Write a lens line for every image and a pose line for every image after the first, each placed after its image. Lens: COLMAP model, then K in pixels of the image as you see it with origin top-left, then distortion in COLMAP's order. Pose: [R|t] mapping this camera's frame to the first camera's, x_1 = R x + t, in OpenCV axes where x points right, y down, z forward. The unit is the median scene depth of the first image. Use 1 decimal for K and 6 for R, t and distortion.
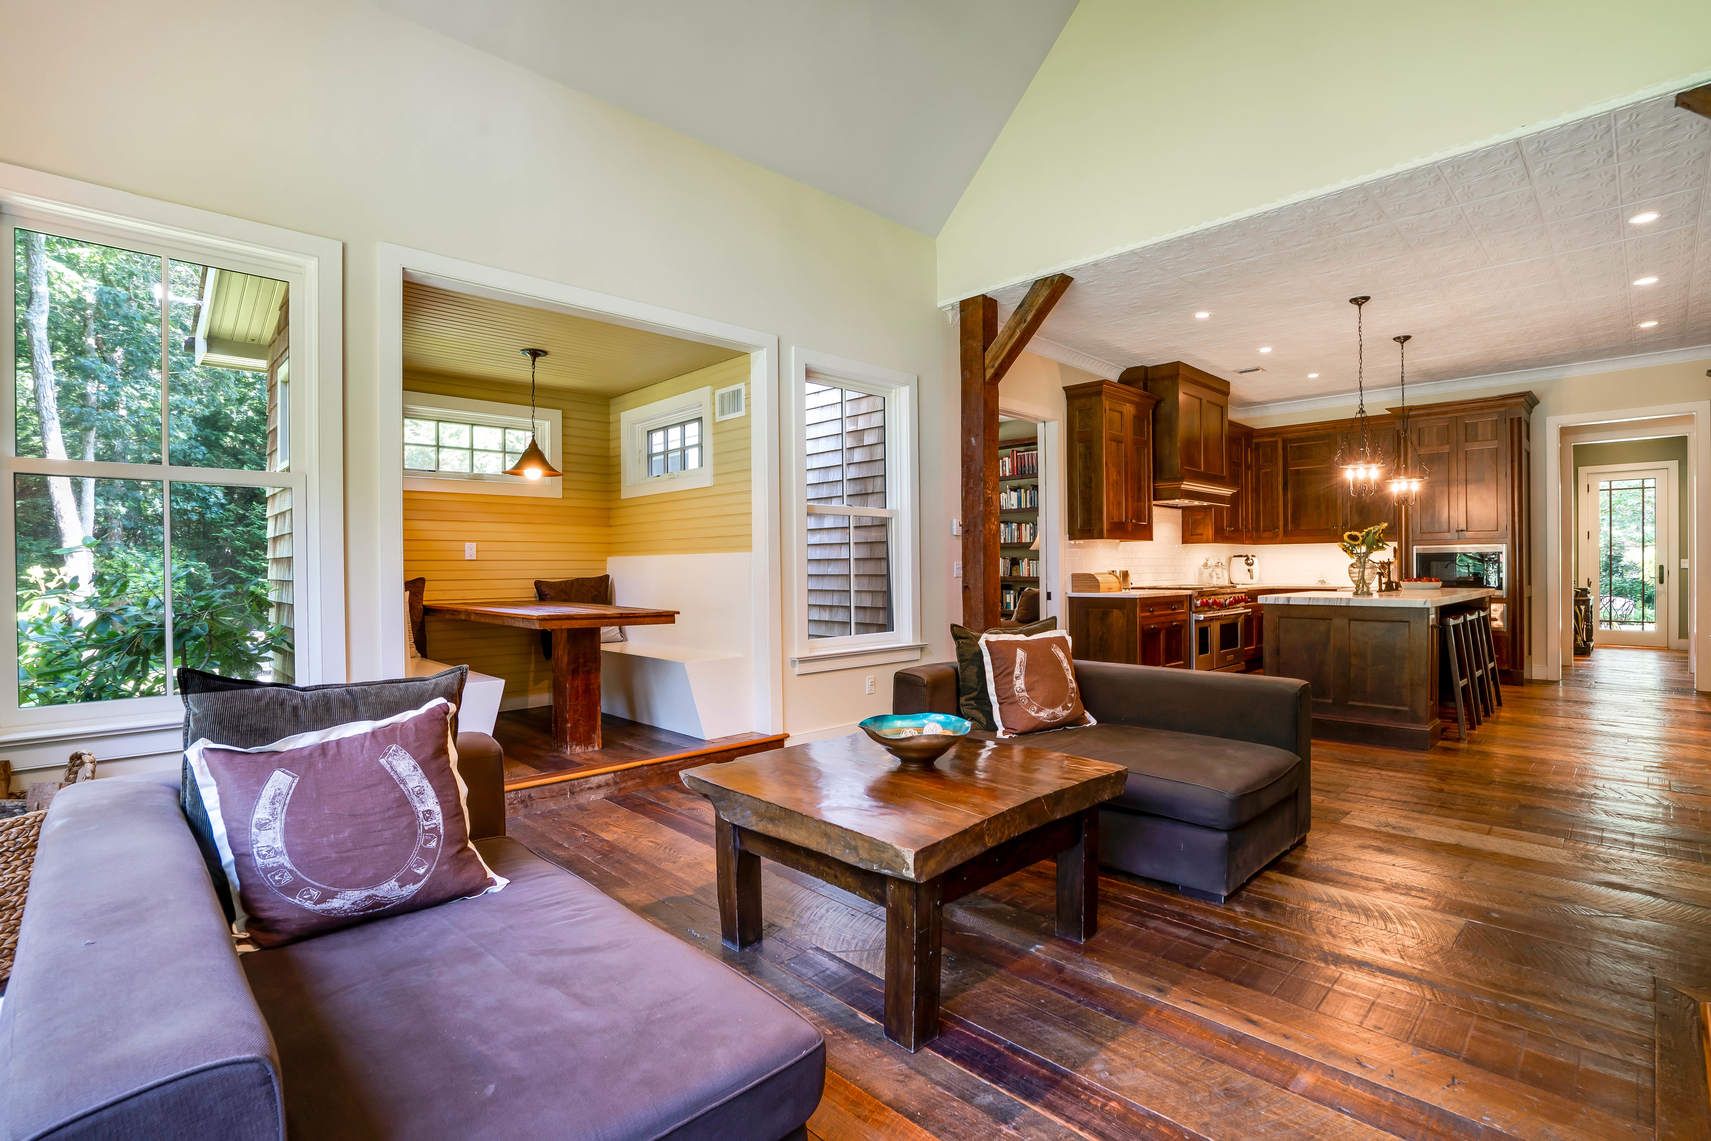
lens RADIAL K [[827.8, 0, 863.8], [0, 827.8, 565.0], [0, 0, 1]] dist [-0.021628, 0.000390]
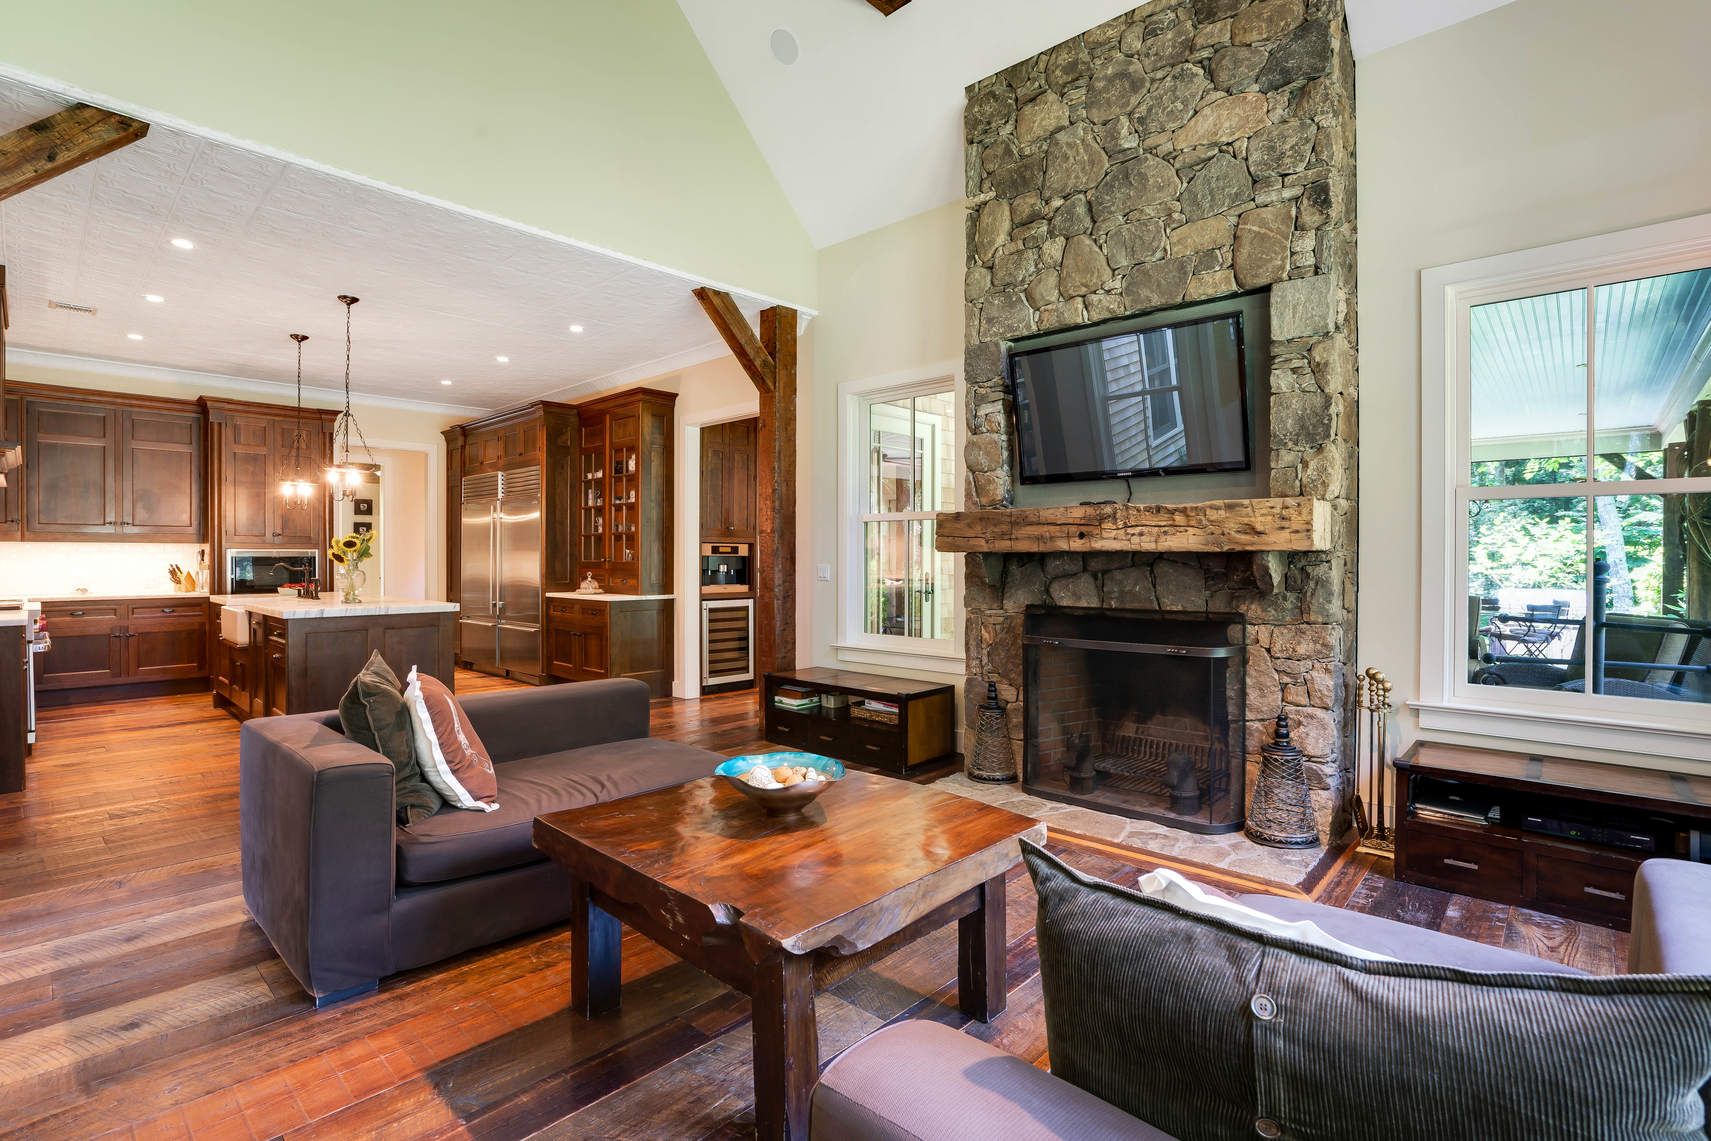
lens RADIAL K [[827.8, 0, 863.8], [0, 827.8, 565.0], [0, 0, 1]] dist [-0.021628, 0.000390]
pose [[-0.078028, -0.003482, 0.996945, -0.408252], [-0.000414, 0.999994, 0.003460, -0.013183], [-0.996951, -0.000143, -0.078029, 0.469736]]
